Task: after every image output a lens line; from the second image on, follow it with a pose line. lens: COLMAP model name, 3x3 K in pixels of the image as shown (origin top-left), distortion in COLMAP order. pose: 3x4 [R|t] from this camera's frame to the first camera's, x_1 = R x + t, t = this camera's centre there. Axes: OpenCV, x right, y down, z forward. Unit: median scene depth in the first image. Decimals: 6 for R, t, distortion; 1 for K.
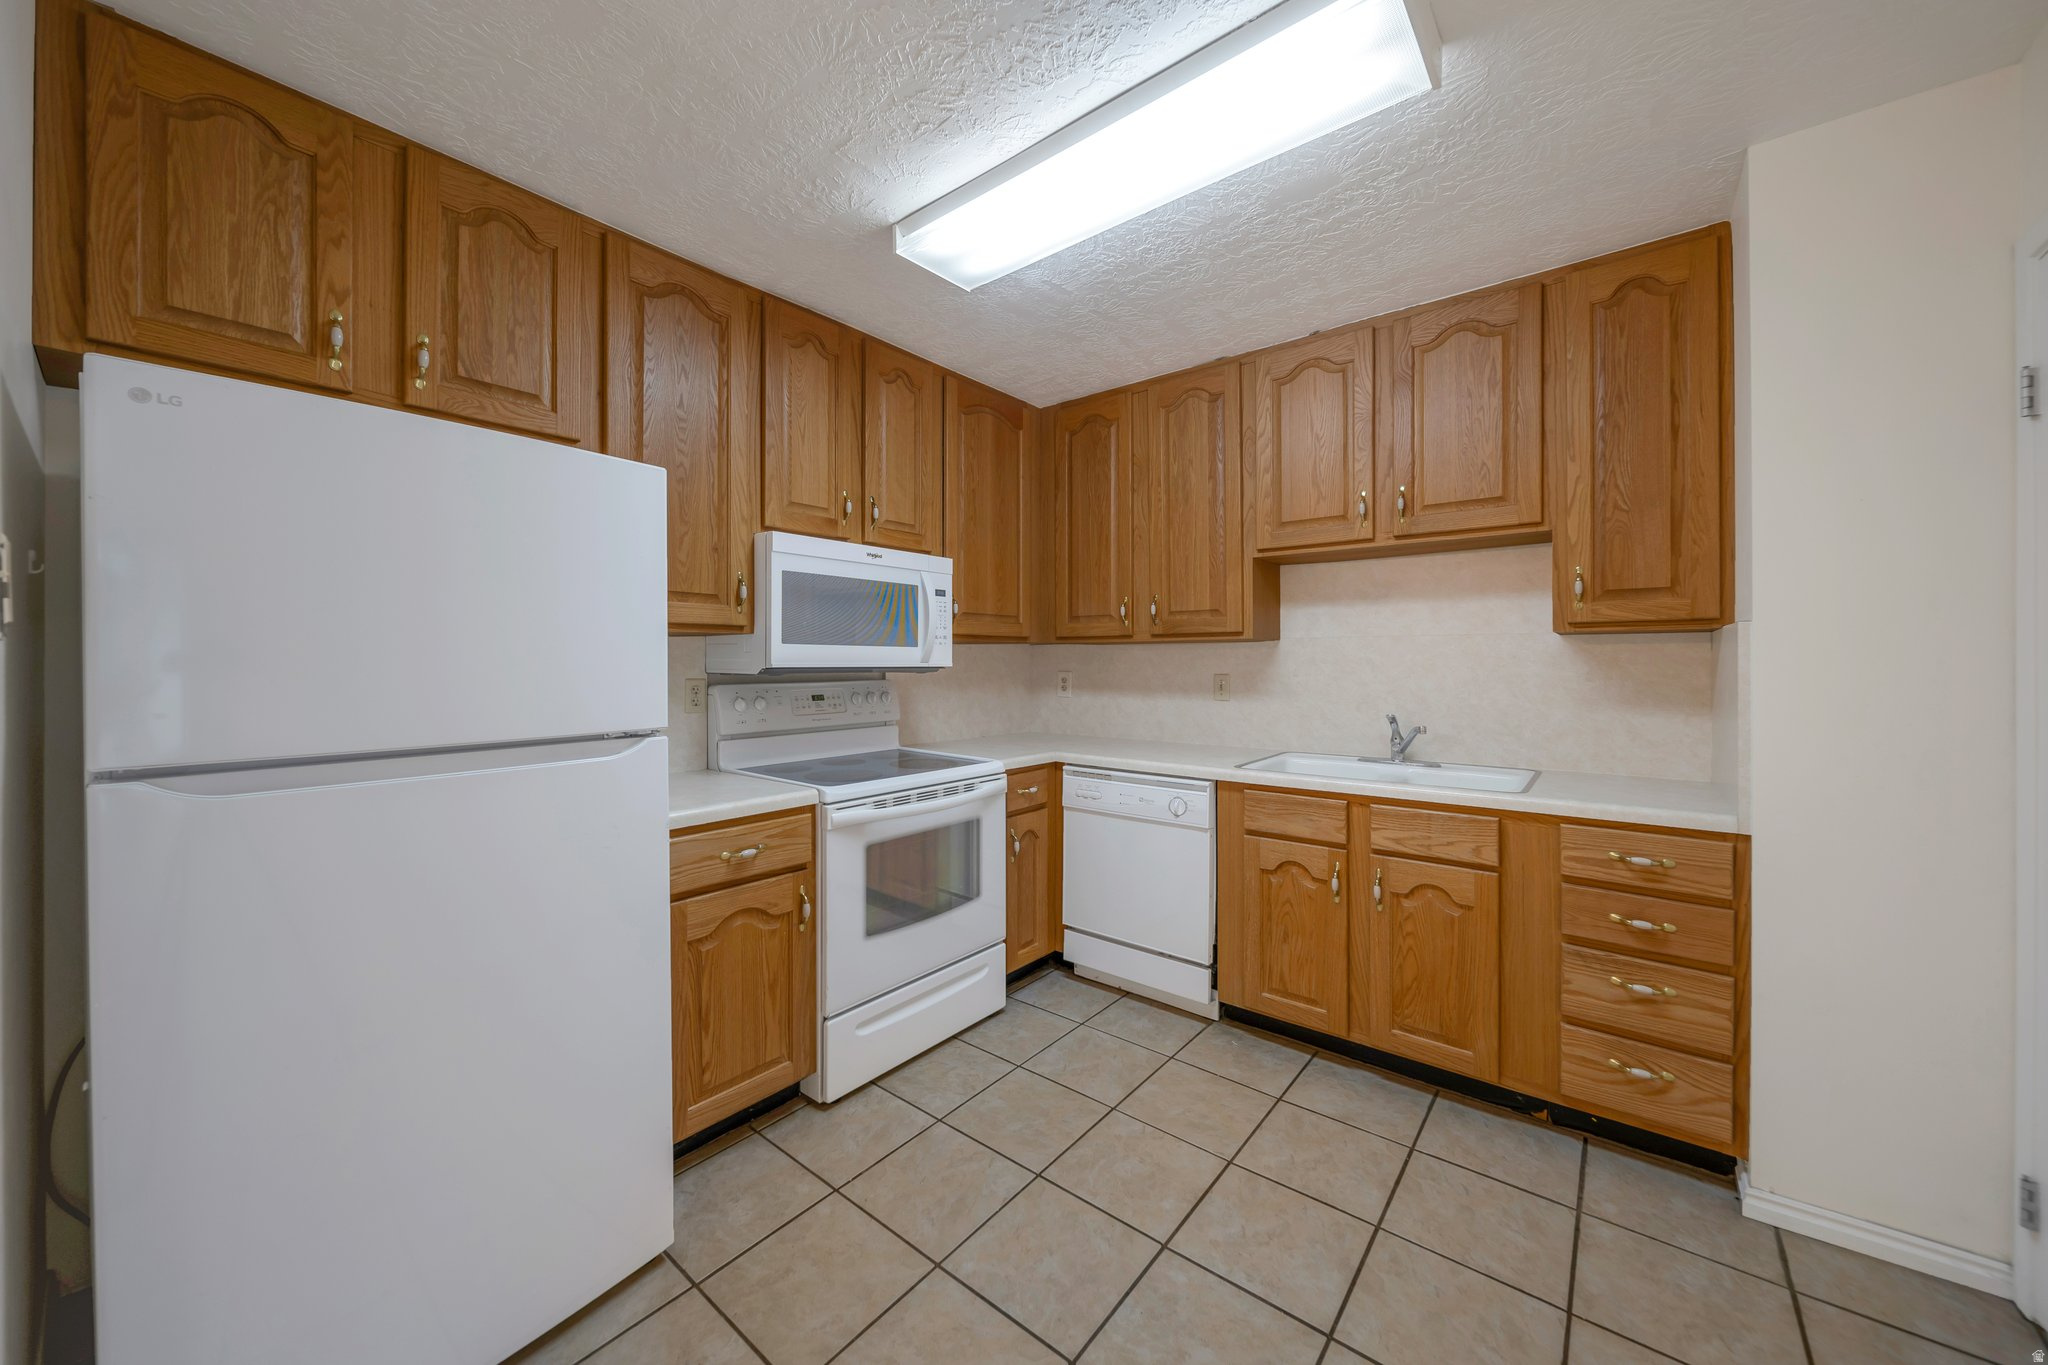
lens RADIAL K [[740.4, 0, 1026.9], [0, 740.4, 647.4], [0, 0, 1]] dist [-0.001510, -0.000053]
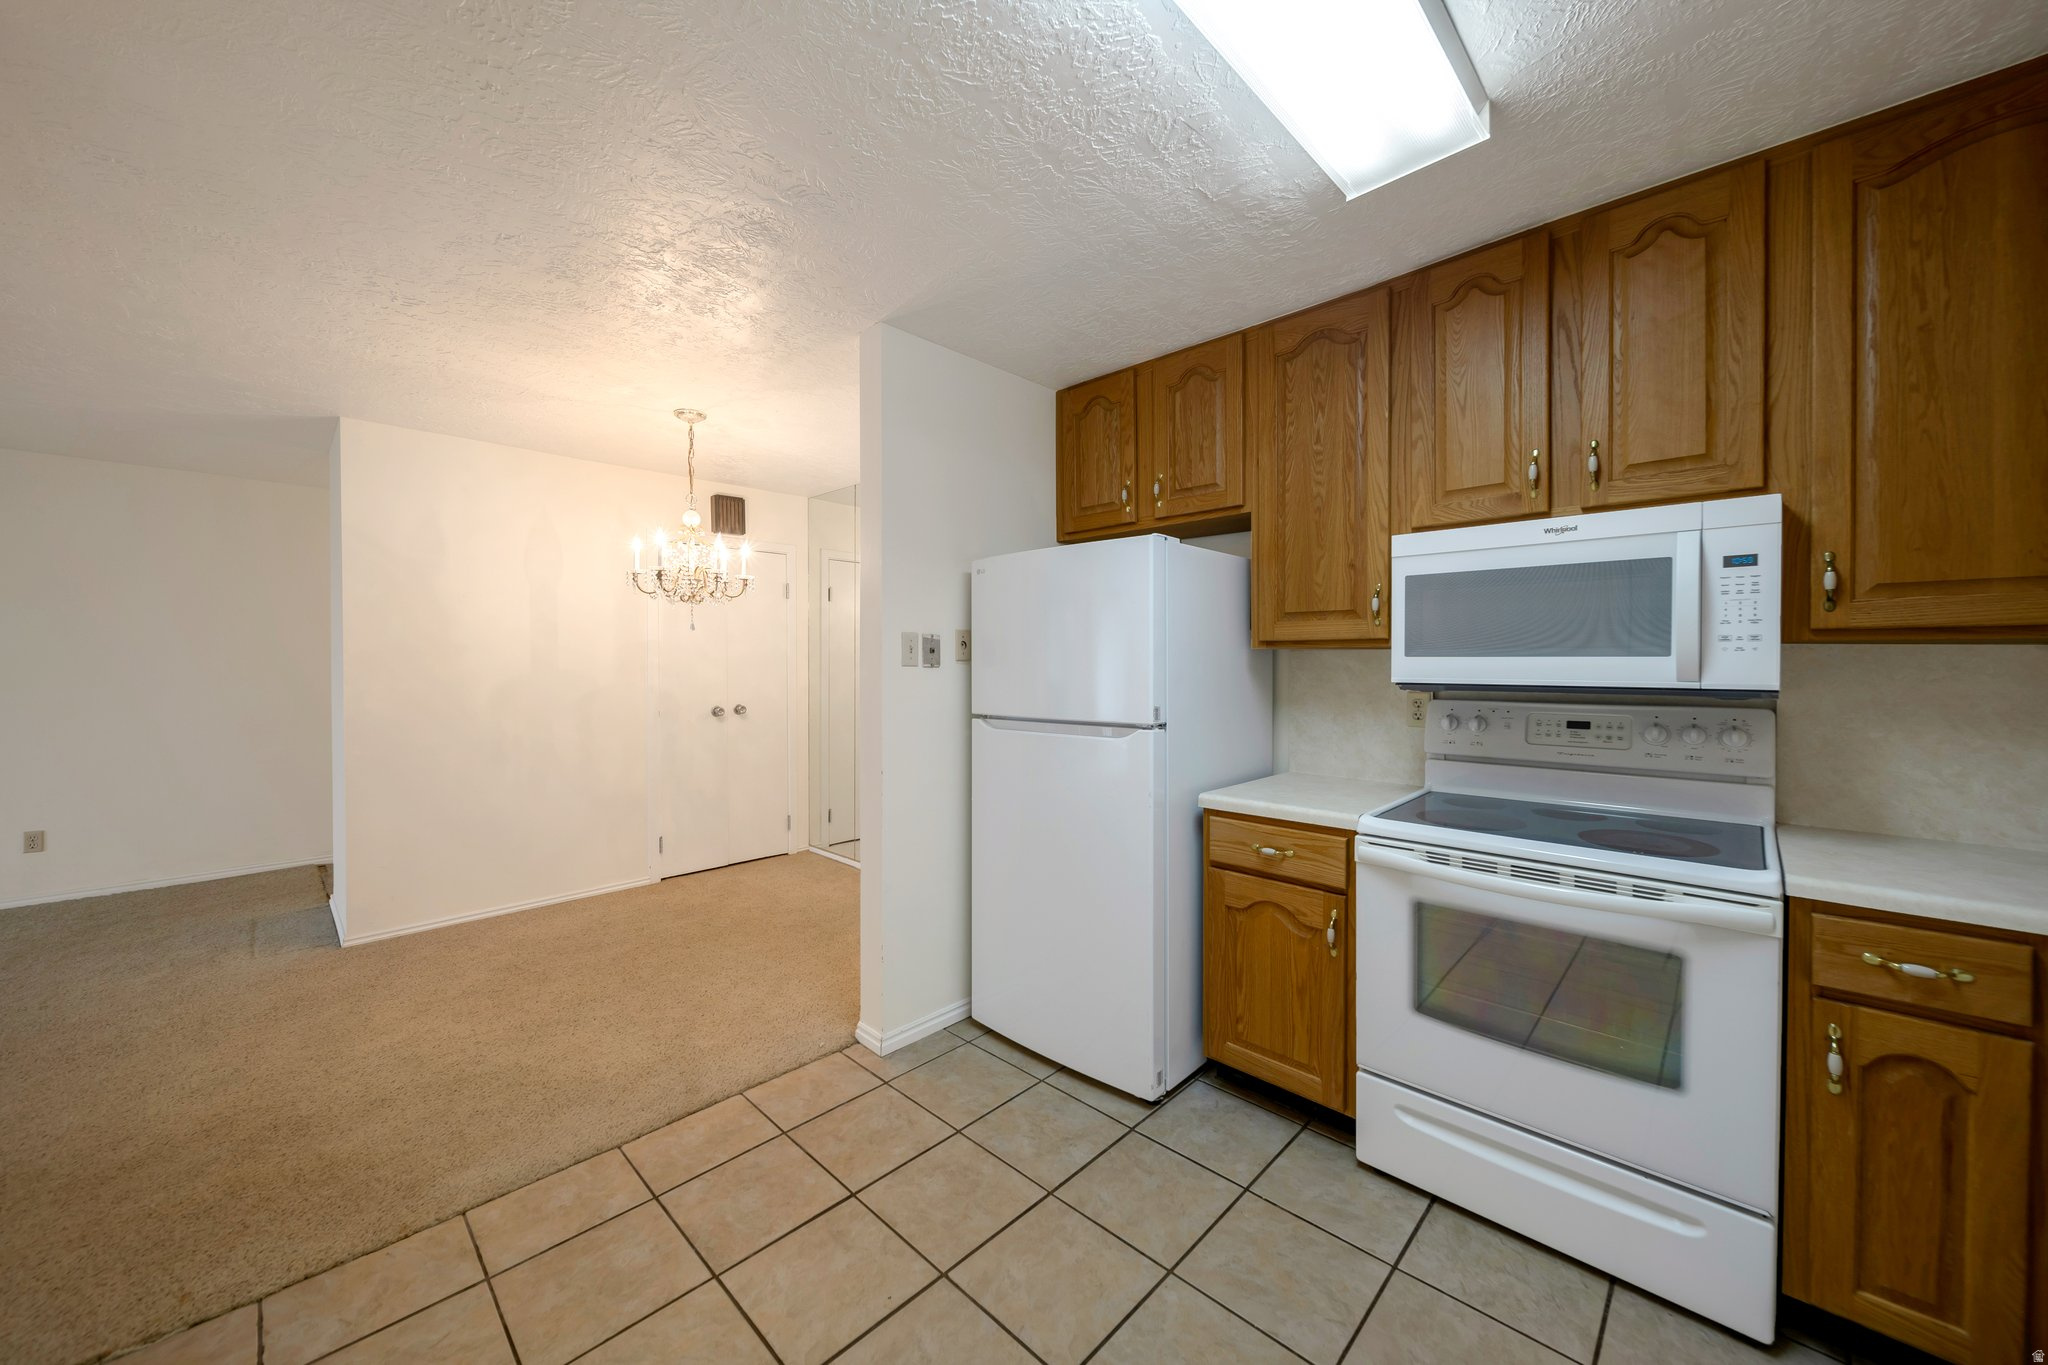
lens RADIAL K [[828.0, 0, 1049.2], [0, 828.0, 640.9], [0, 0, 1]] dist [-0.003046, -0.000331]
pose [[-0.122542, -0.018483, -0.992291, 0.744035], [0.020636, 0.999563, -0.021167, -0.011859], [0.992249, -0.023071, -0.122107, 0.701400]]
